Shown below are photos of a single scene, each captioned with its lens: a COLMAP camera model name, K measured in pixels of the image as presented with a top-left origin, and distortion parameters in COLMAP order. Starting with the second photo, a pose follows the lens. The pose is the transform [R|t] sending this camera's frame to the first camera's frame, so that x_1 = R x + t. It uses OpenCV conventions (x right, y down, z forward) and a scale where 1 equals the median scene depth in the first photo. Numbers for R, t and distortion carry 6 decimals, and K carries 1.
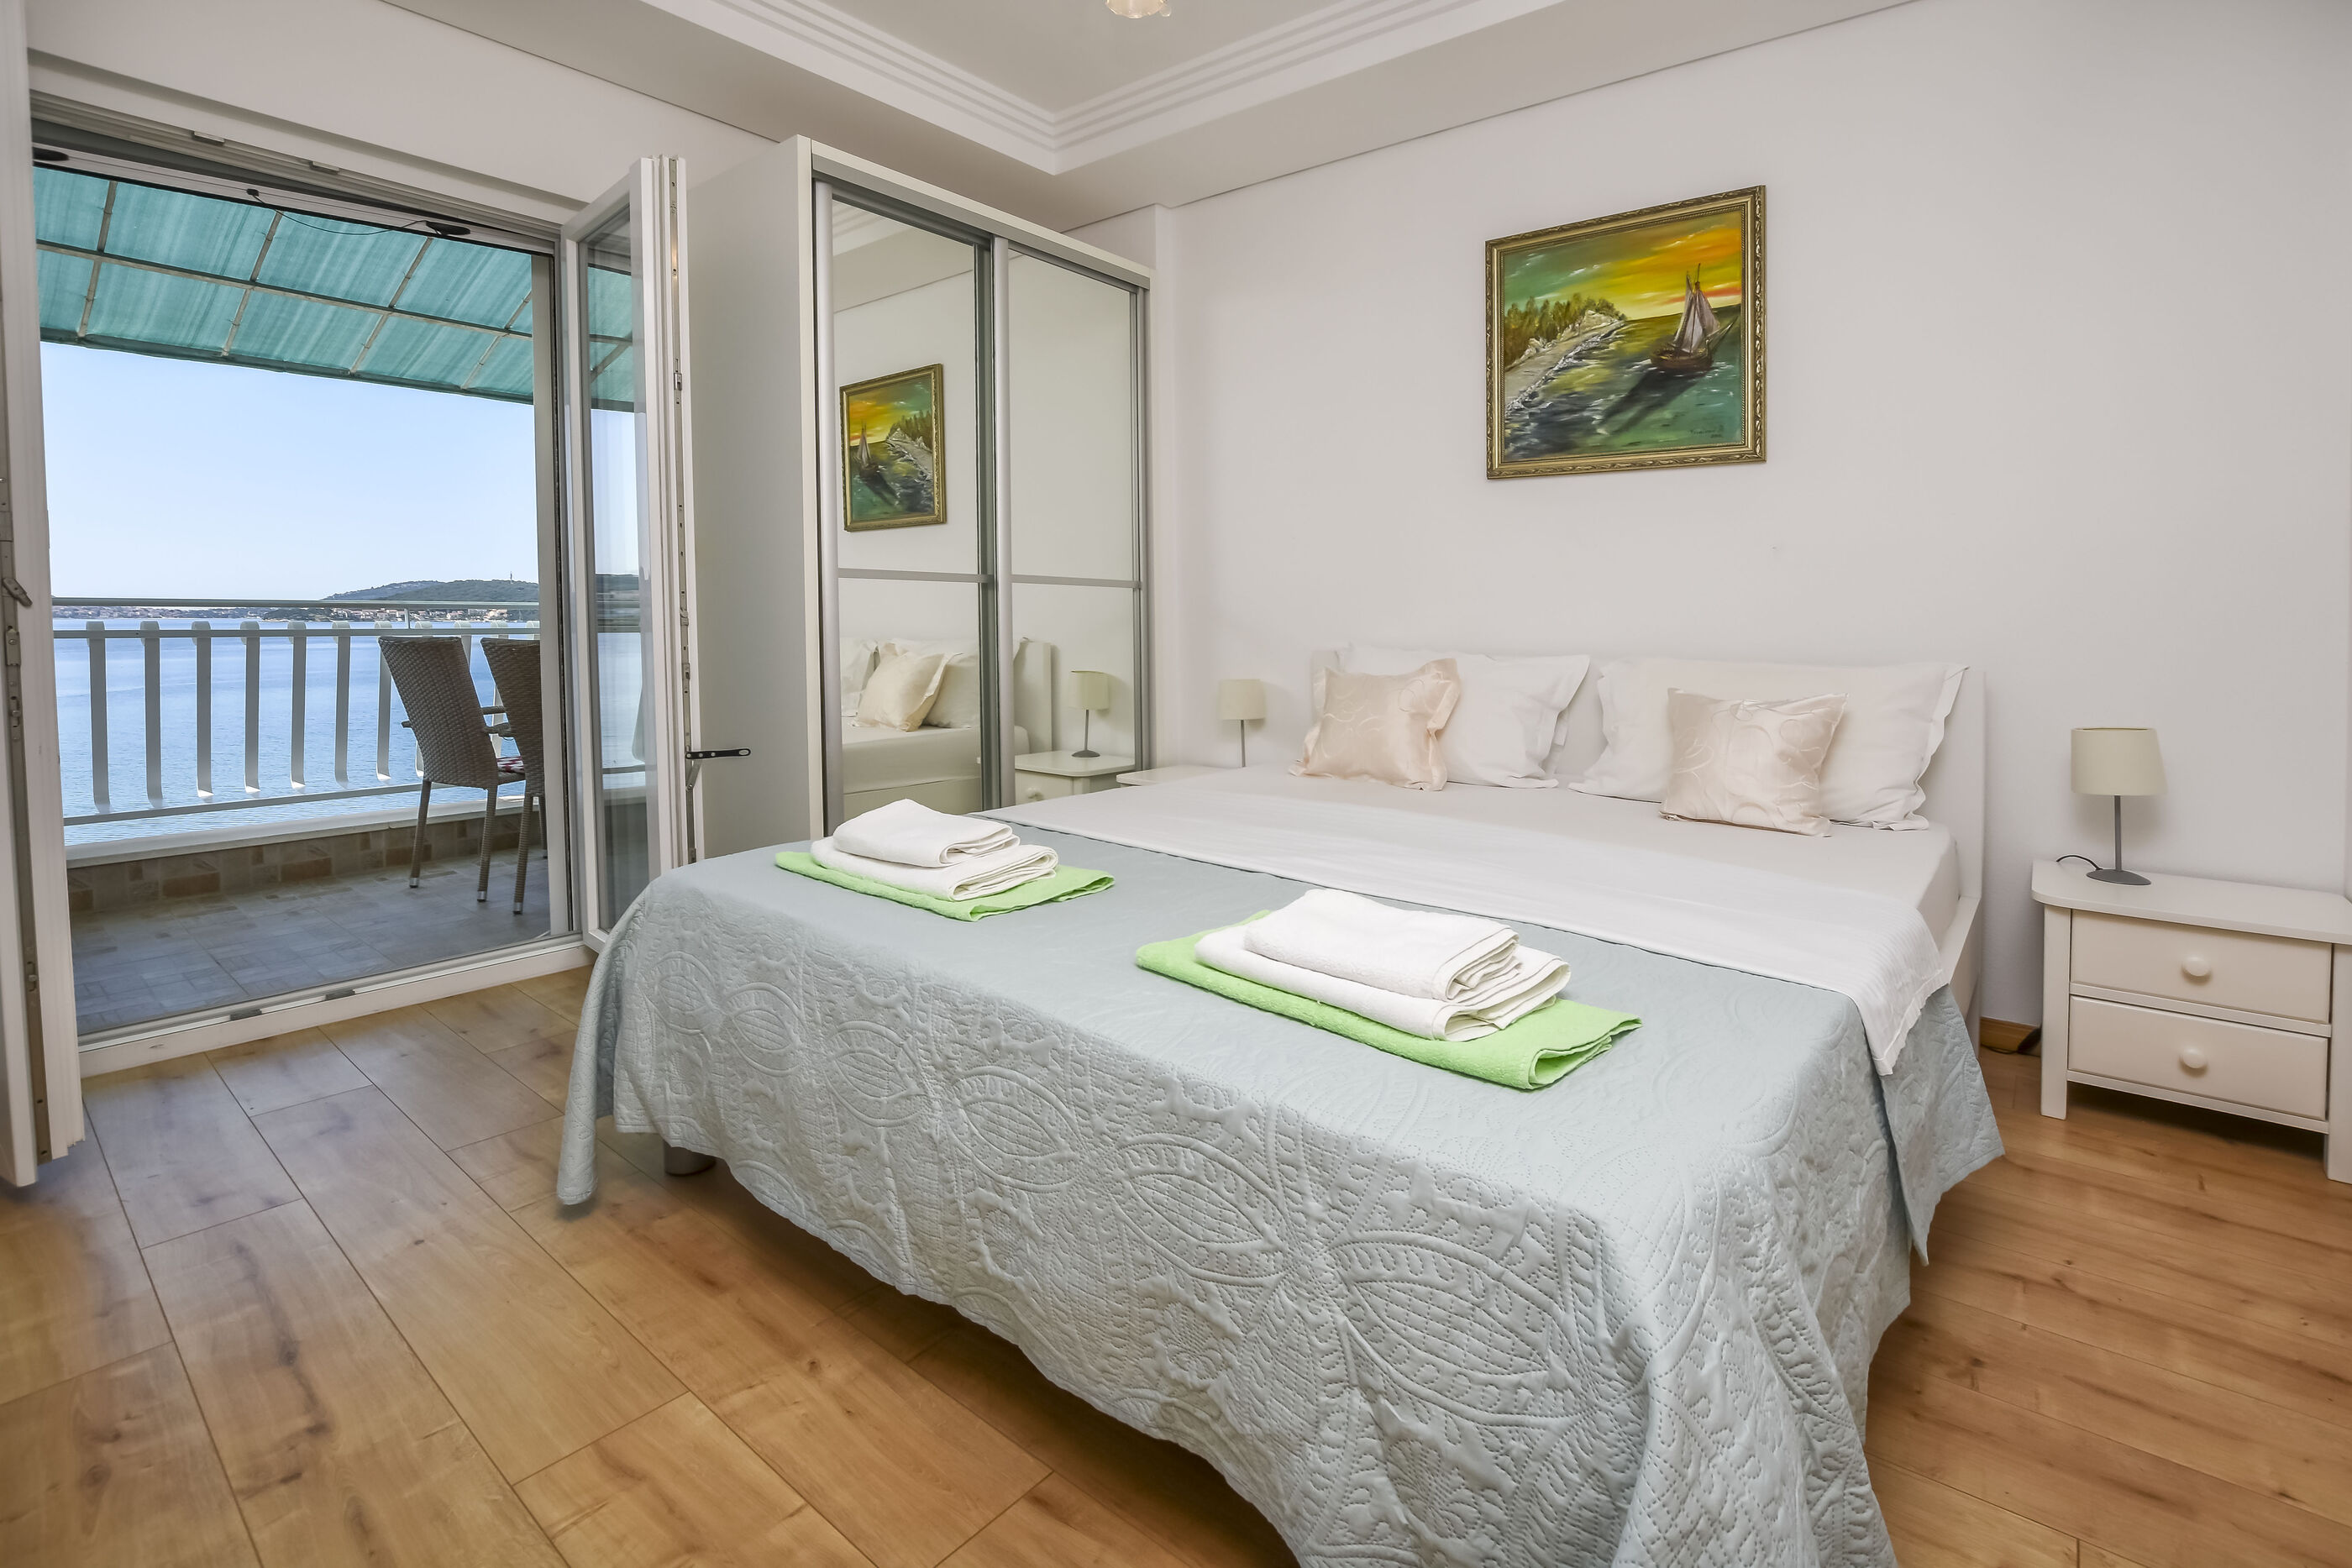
lens RADIAL K [[1067.7, 0, 1190.1], [0, 1067.7, 702.1], [0, 0, 1]] dist [-0.021953, 0.001905]
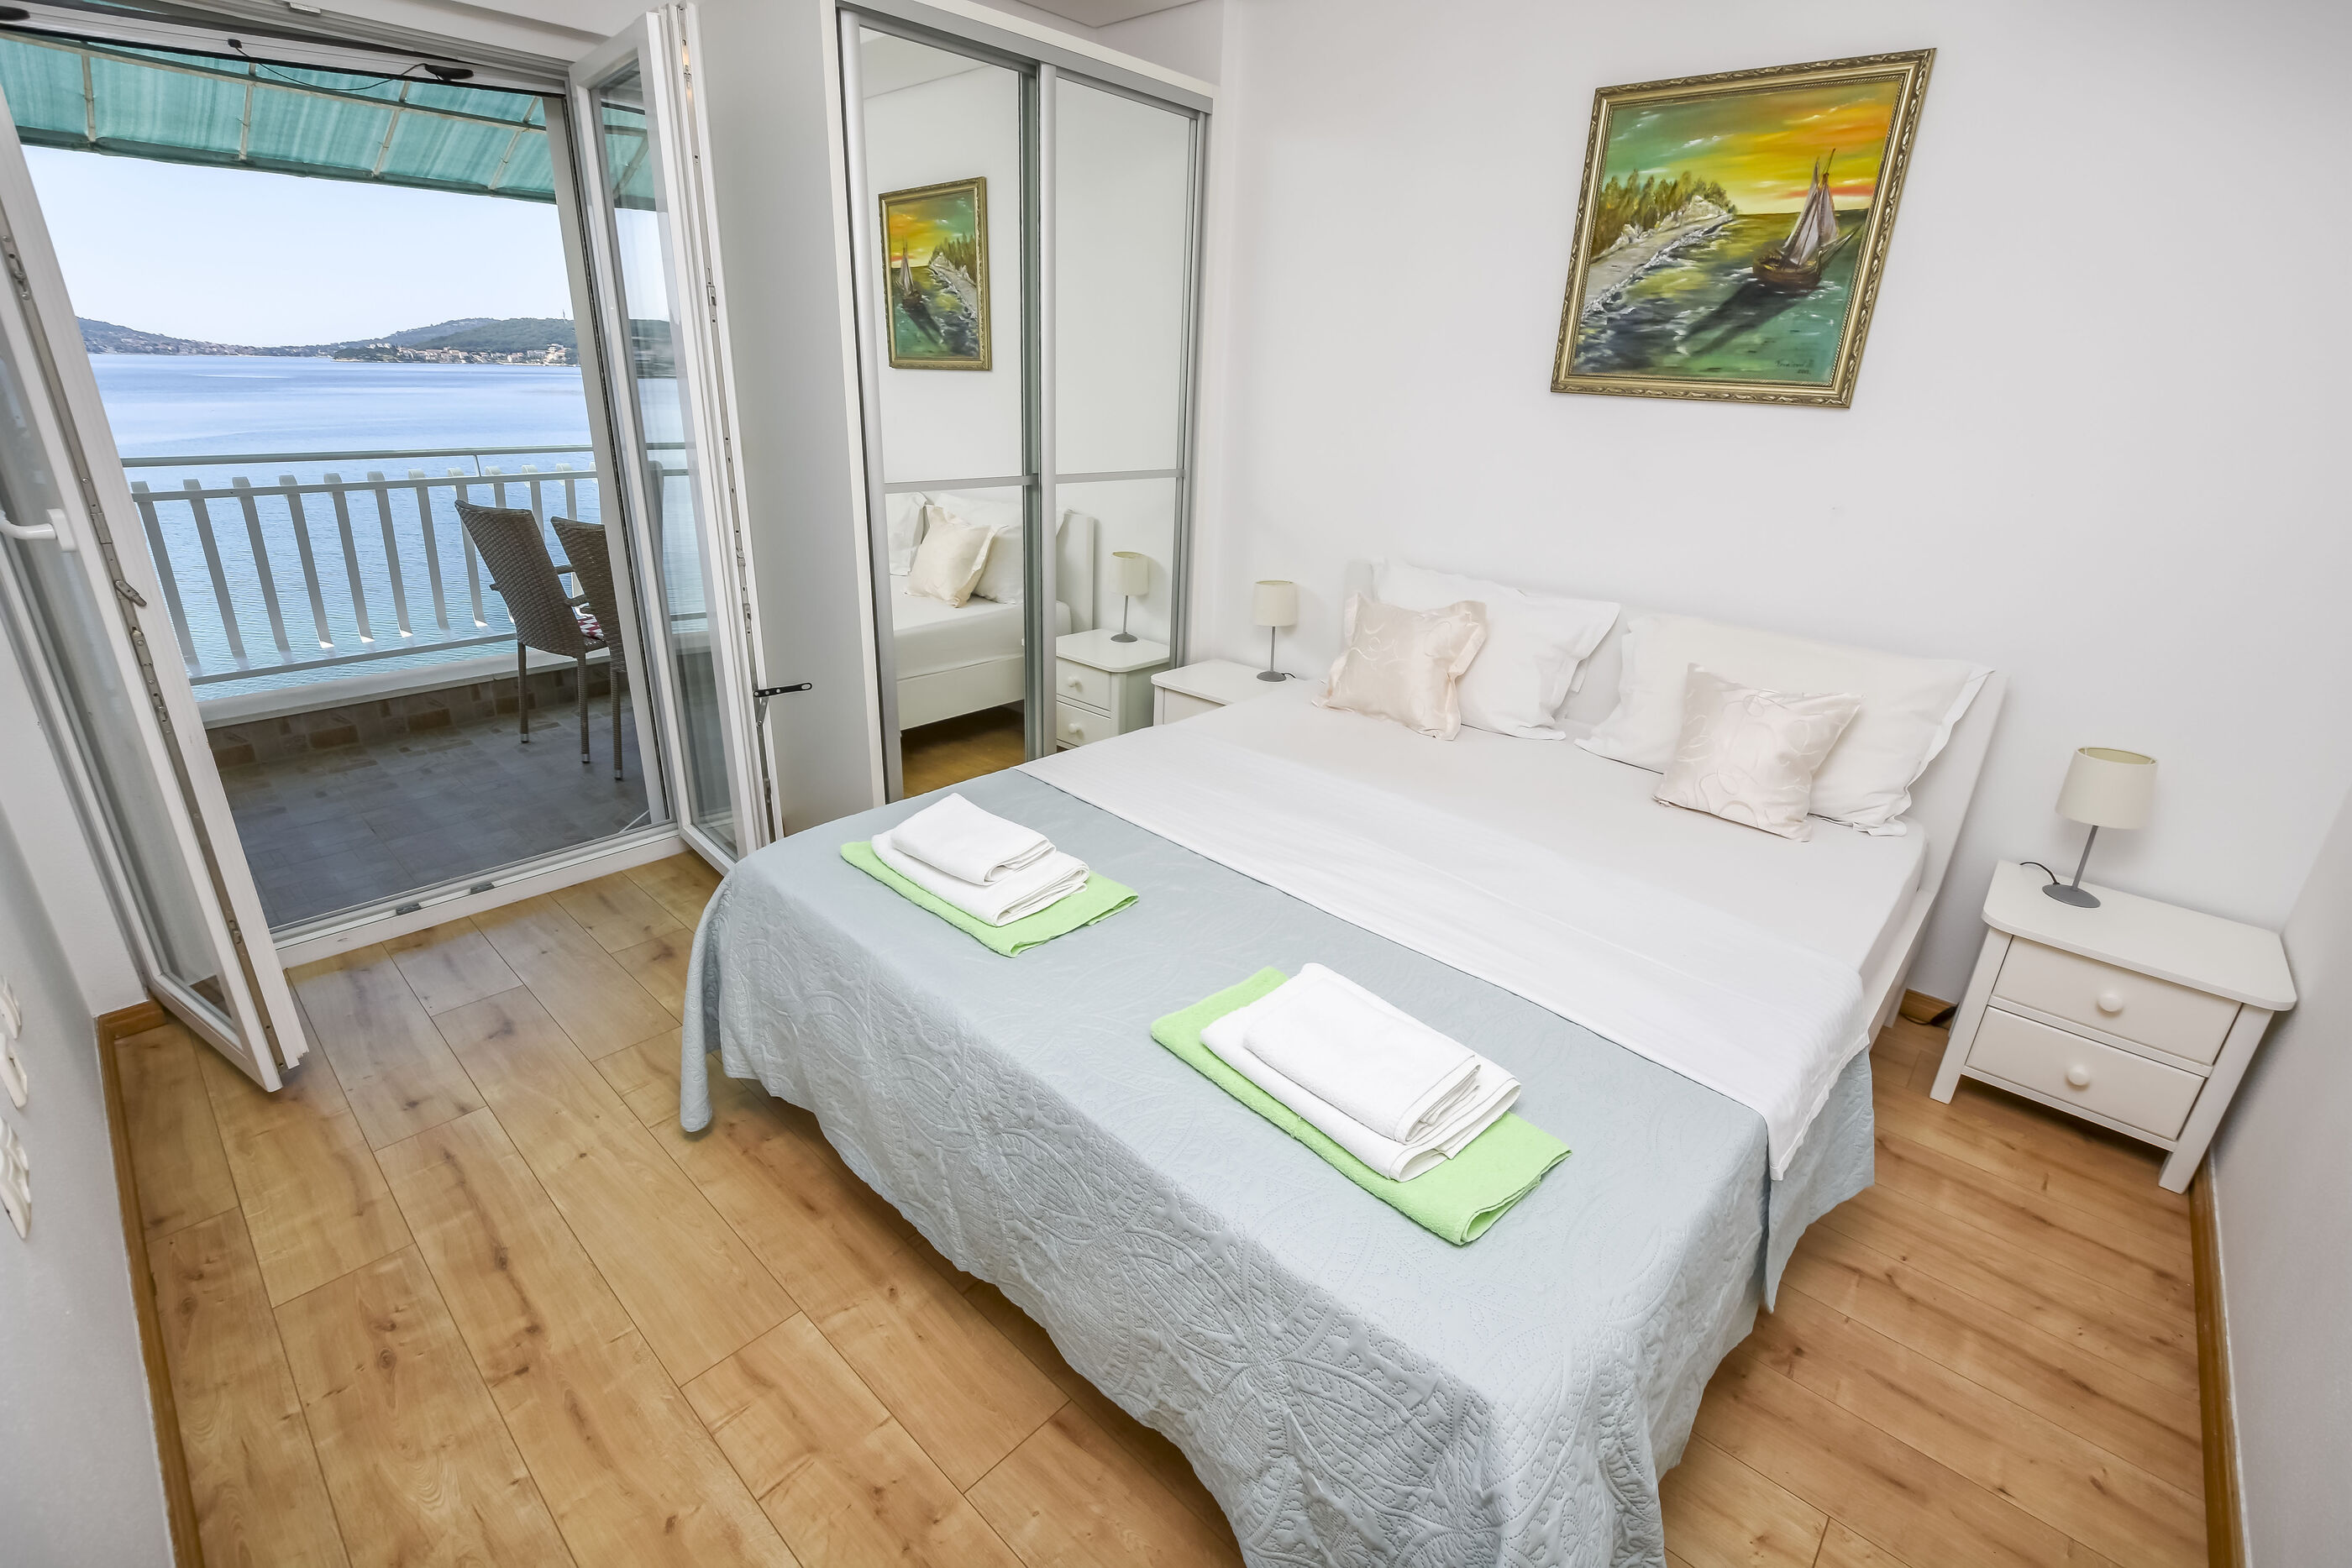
lens RADIAL K [[1001.9, 0, 1176.0], [0, 1001.9, 784.0], [0, 0, 1]] dist [-0.017632, -0.000927]
pose [[0.997147, 0.065320, -0.037819, 0.000725], [-0.049315, 0.943143, 0.328710, -0.216474], [0.057140, -0.325907, 0.943674, 0.030577]]
